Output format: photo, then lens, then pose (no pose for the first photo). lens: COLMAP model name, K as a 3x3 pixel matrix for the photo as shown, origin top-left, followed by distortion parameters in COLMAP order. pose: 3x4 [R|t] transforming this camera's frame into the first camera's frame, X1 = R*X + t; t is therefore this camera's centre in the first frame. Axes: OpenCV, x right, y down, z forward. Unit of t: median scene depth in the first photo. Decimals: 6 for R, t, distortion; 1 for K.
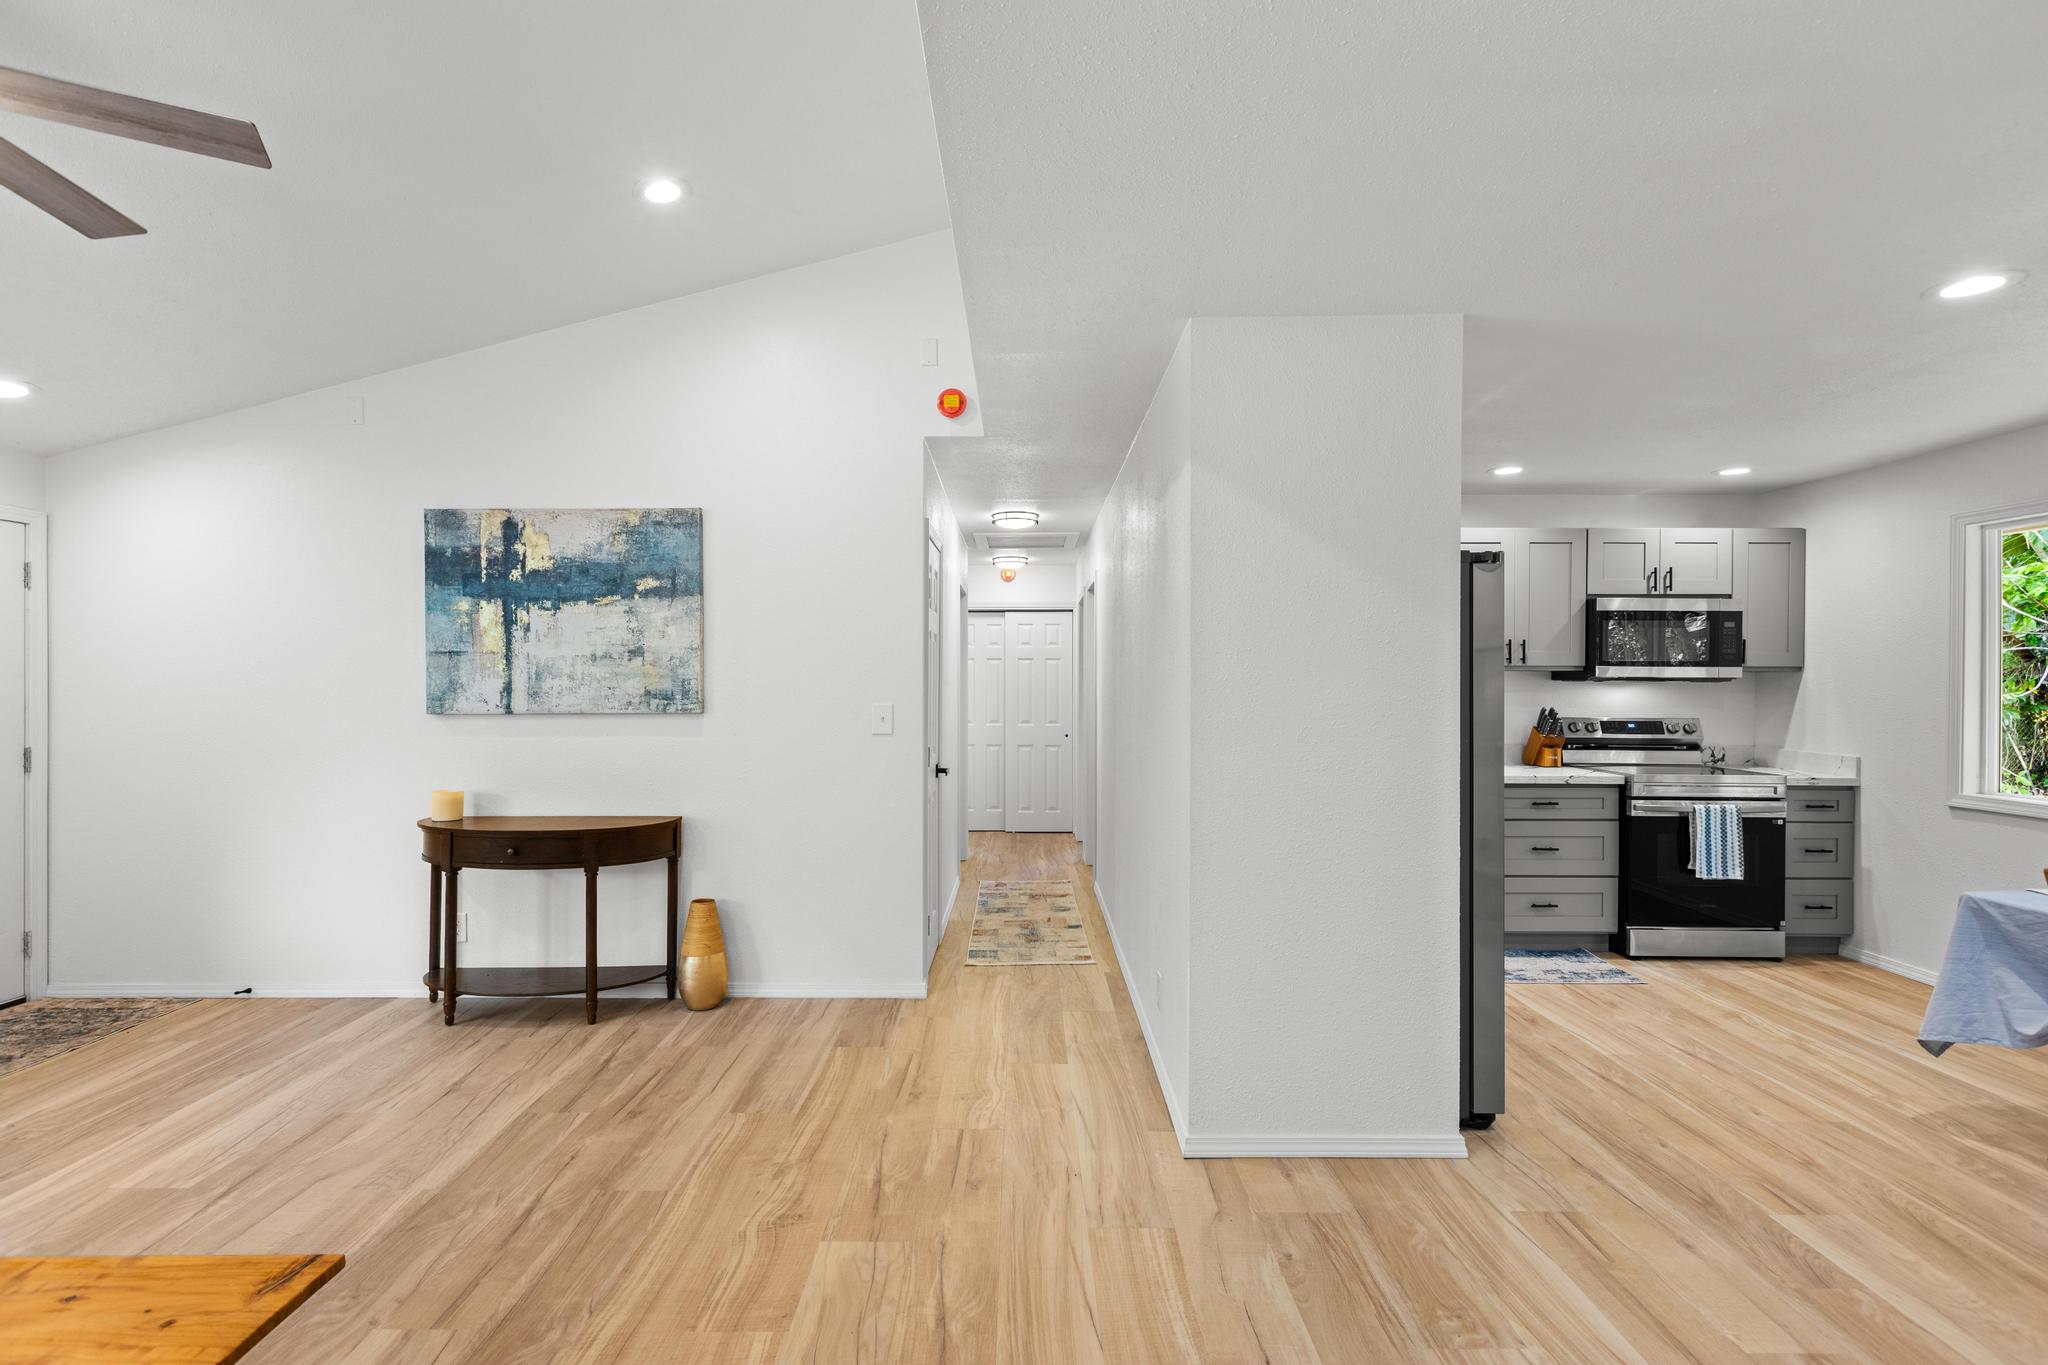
lens RADIAL K [[919.4, 0, 1017.3], [0, 919.4, 687.6], [0, 0, 1]] dist [0.003963, -0.001716]
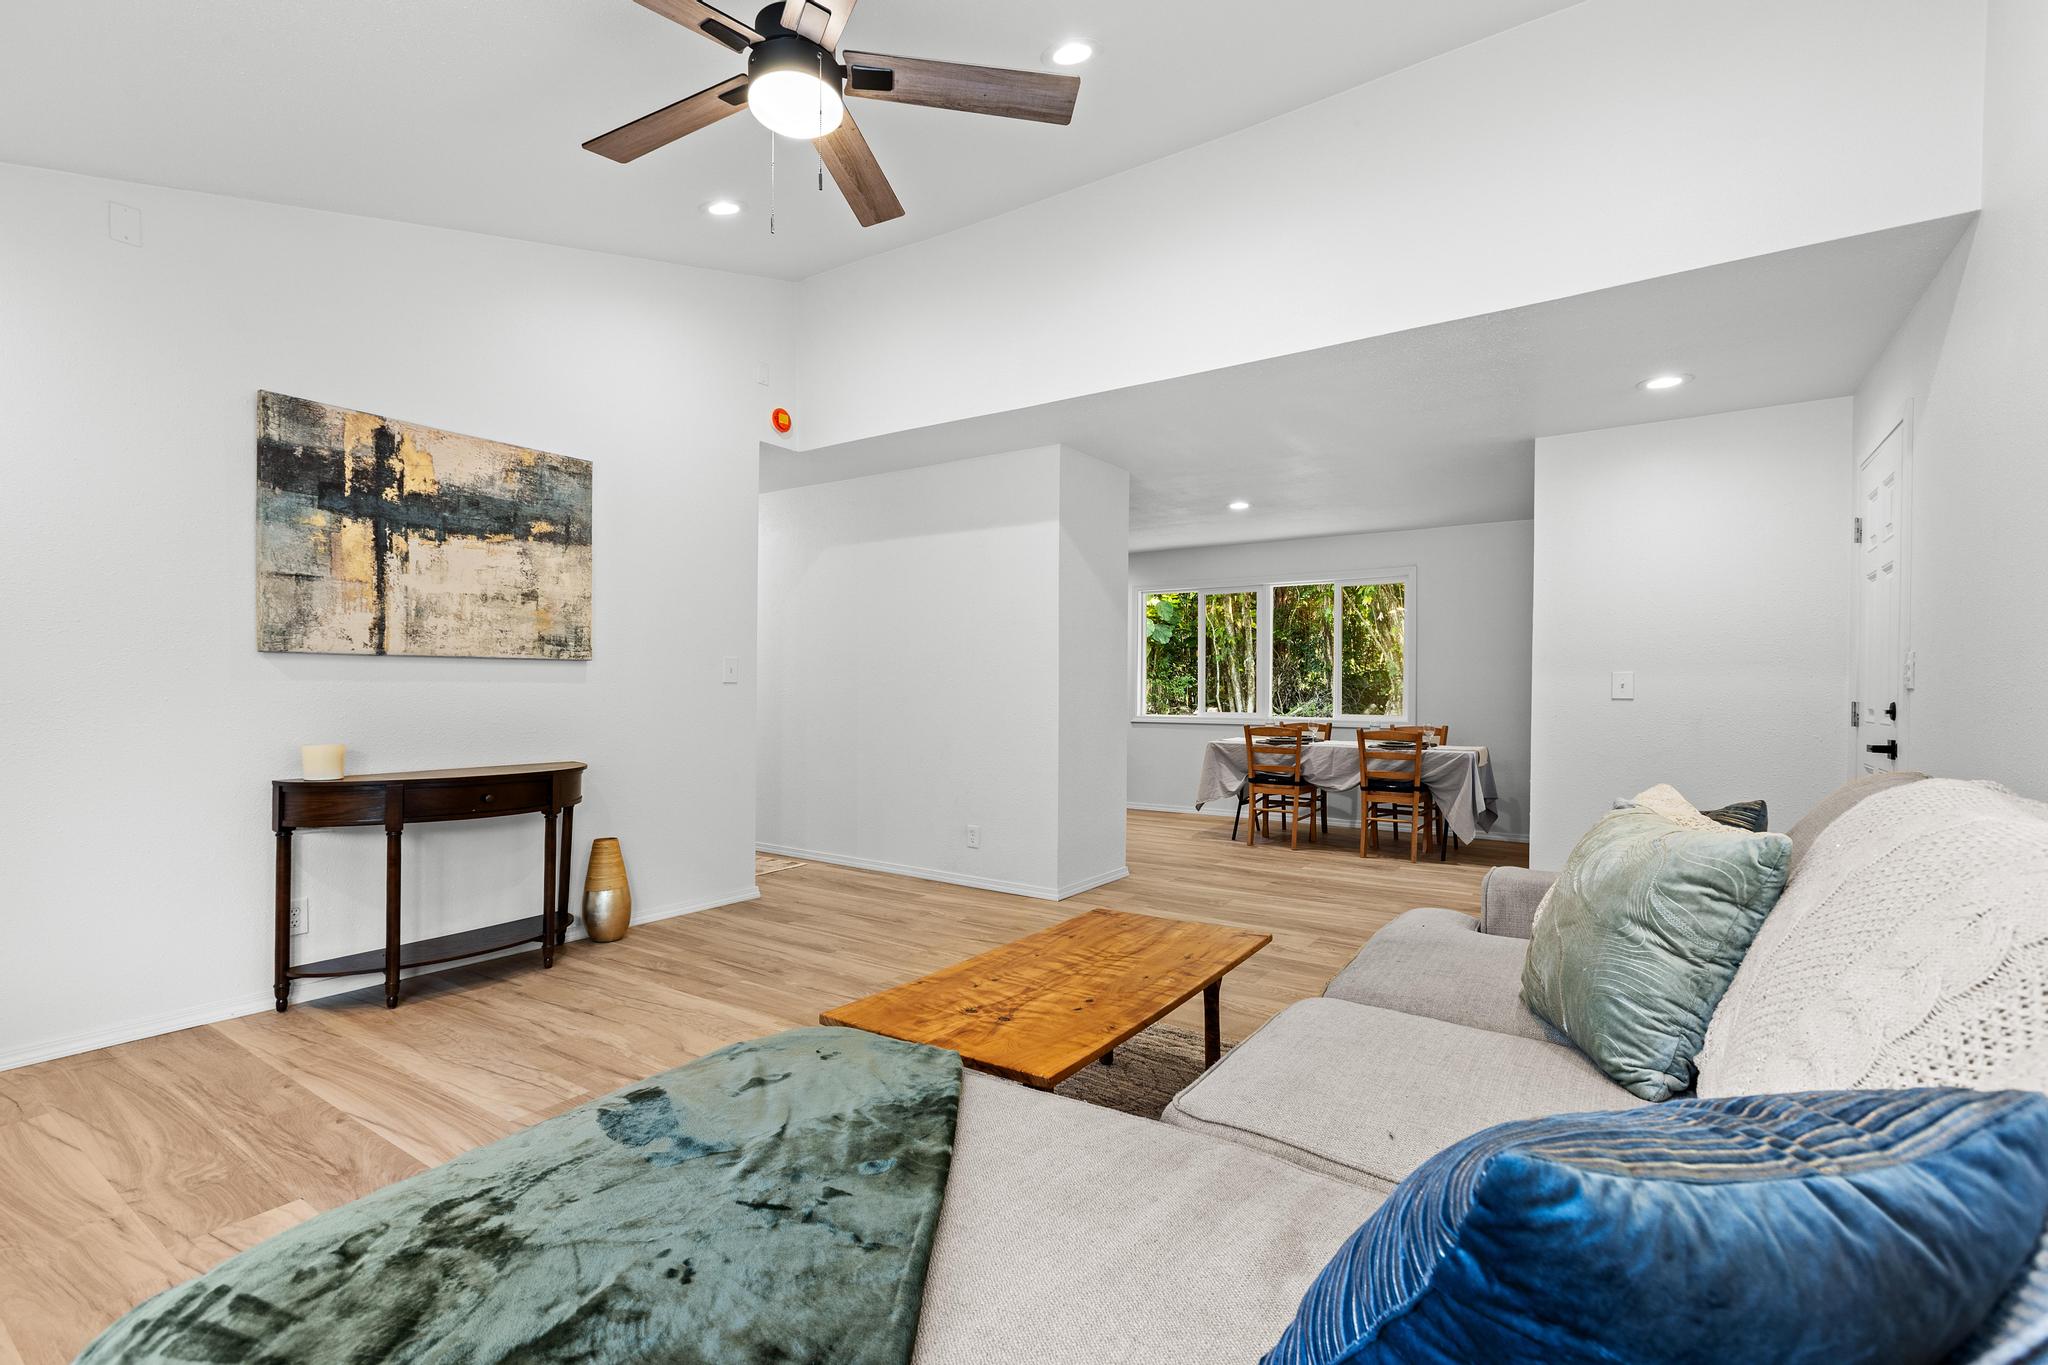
lens RADIAL K [[919.4, 0, 1020.3], [0, 919.4, 697.7], [0, 0, 1]] dist [0.003963, -0.001716]
pose [[0.560644, -0.003913, 0.828048, -0.932230], [0.000431, 0.999990, 0.004434, 0.065528], [-0.828057, -0.002129, 0.560640, 0.022400]]
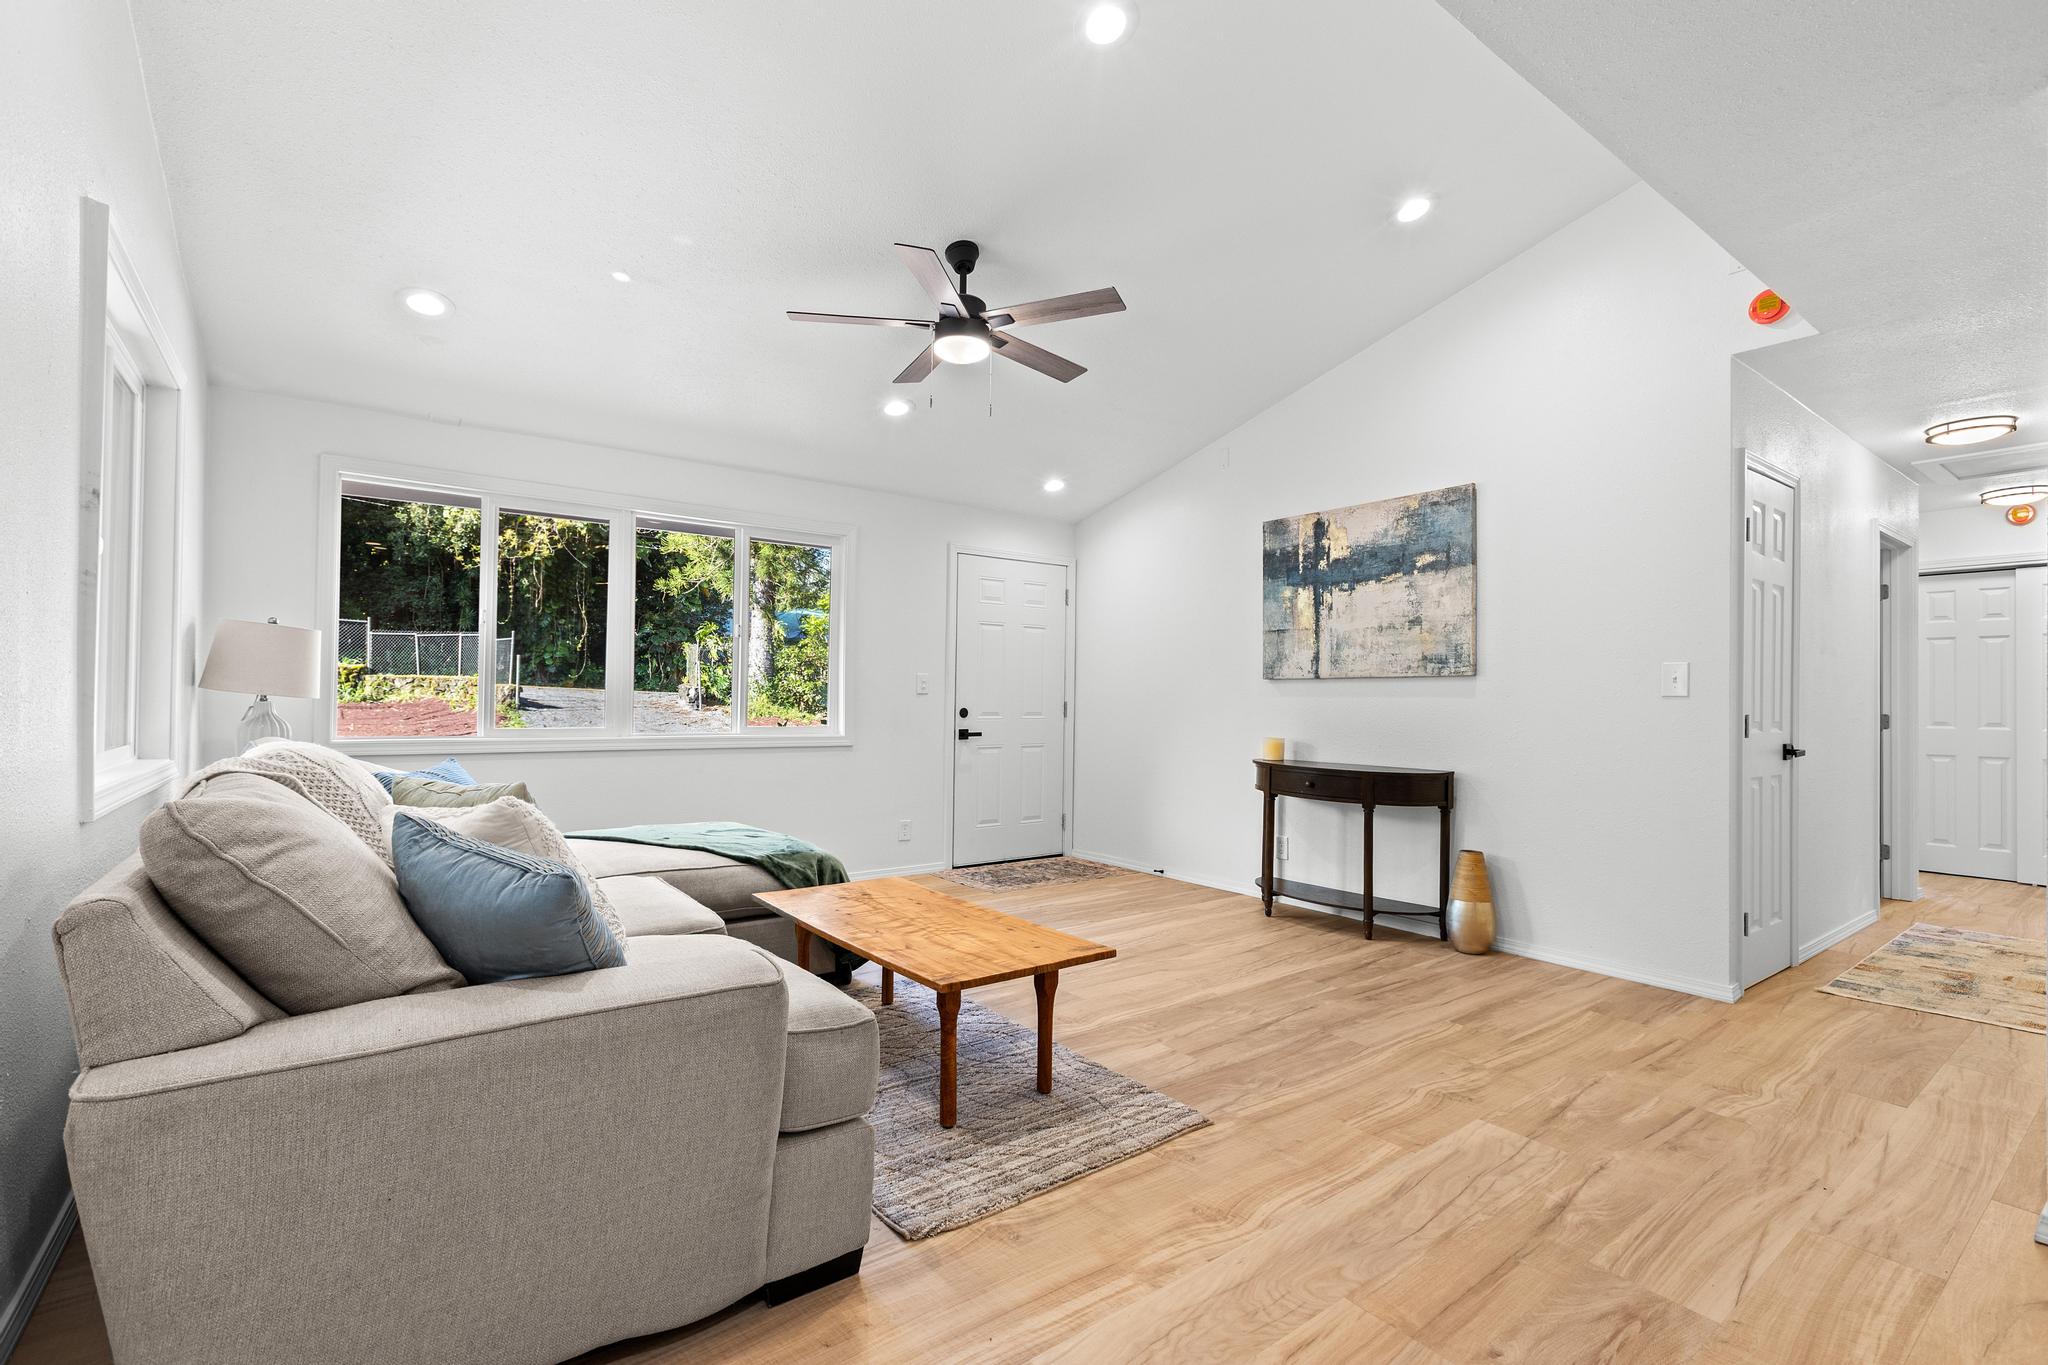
lens RADIAL K [[919.4, 0, 1021.6], [0, 919.4, 685.9], [0, 0, 1]] dist [0.003963, -0.001716]
pose [[0.603928, -0.005103, -0.797022, 0.189011], [-0.015808, 0.999706, -0.018378, 0.067983], [0.796882, 0.023698, 0.603670, -0.056362]]
